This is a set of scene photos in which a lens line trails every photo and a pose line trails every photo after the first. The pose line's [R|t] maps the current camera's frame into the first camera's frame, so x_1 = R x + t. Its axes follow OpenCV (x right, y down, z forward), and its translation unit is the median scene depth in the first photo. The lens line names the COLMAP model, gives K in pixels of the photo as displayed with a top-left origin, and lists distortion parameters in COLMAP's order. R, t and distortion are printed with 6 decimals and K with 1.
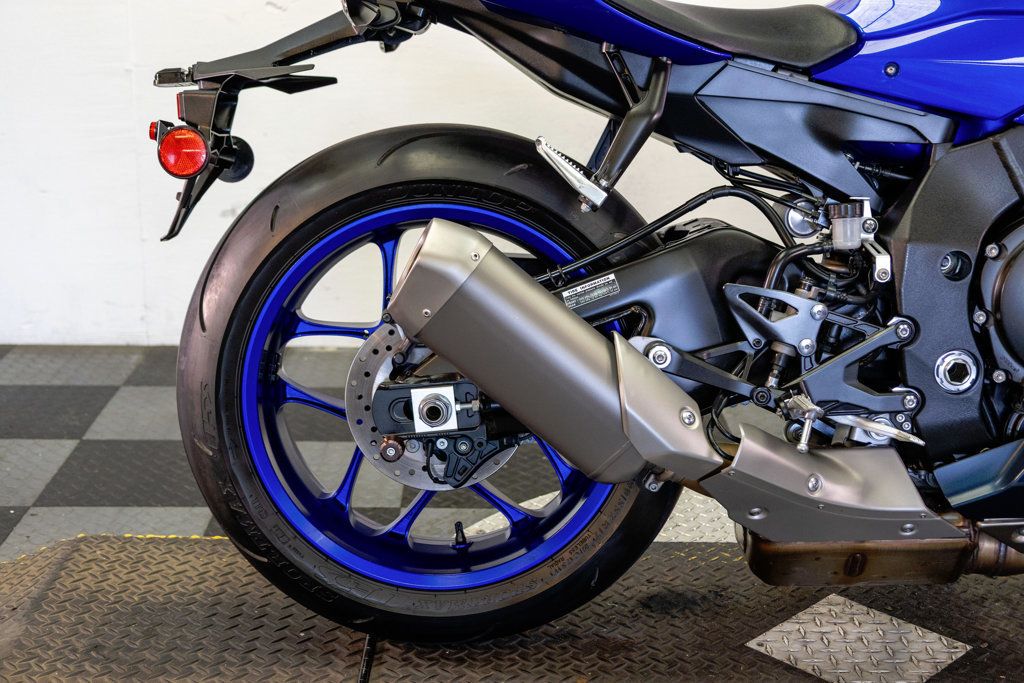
lens RADIAL K [[1405.9, 0, 515.2], [0, 1405.9, 338.6], [0, 0, 1]] dist [0.019671, 0.000000]
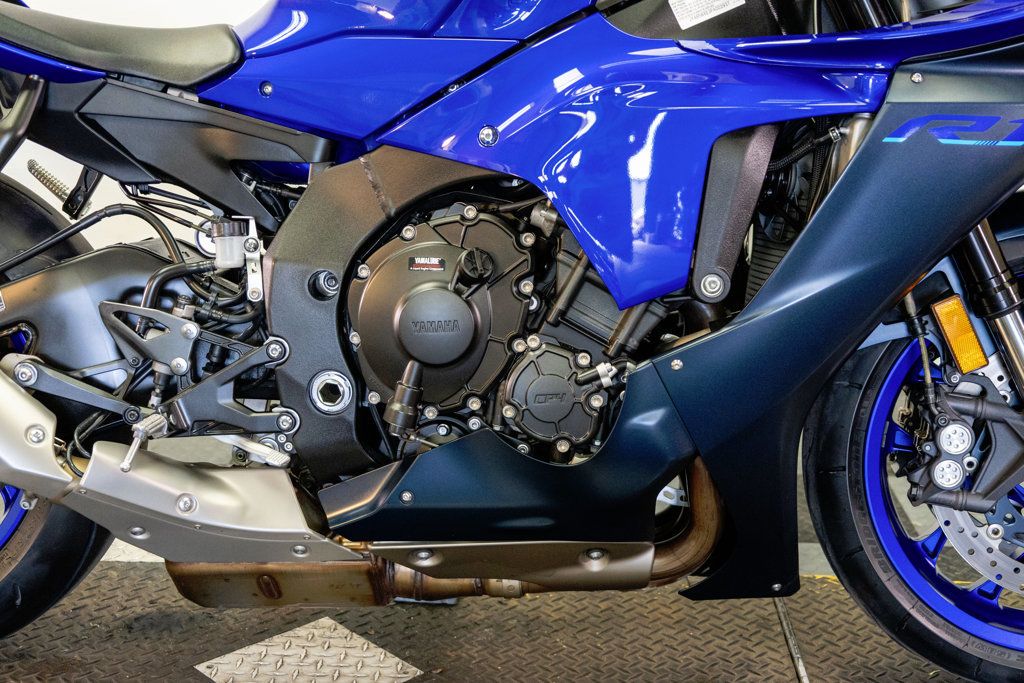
lens RADIAL K [[1405.9, 0, 512.2], [0, 1405.9, 342.1], [0, 0, 1]] dist [0.019671, 0.000000]
pose [[0.998774, 0.009693, -0.048543, 0.486100], [-0.010473, 0.999820, -0.015829, 0.002382], [0.048381, 0.016318, 0.998696, 0.015934]]
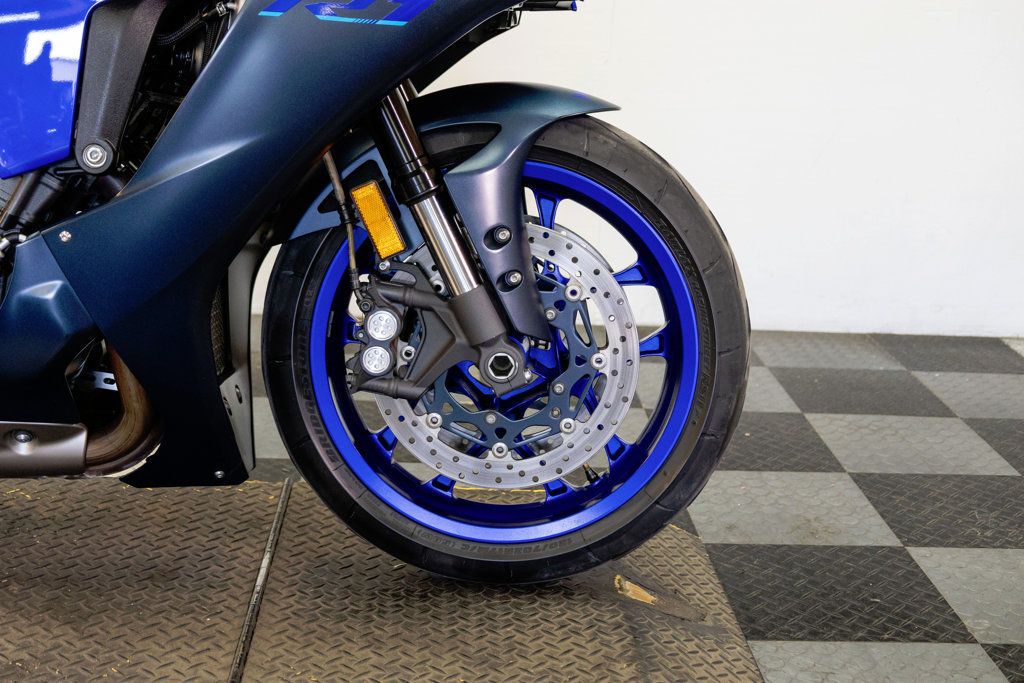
lens RADIAL K [[1405.9, 0, 516.2], [0, 1405.9, 343.7], [0, 0, 1]] dist [0.019671, 0.000000]
pose [[0.999354, 0.024884, 0.025930, 0.826490], [-0.024418, 0.999538, -0.018101, 0.082126], [-0.026368, 0.017456, 0.999500, 0.014964]]
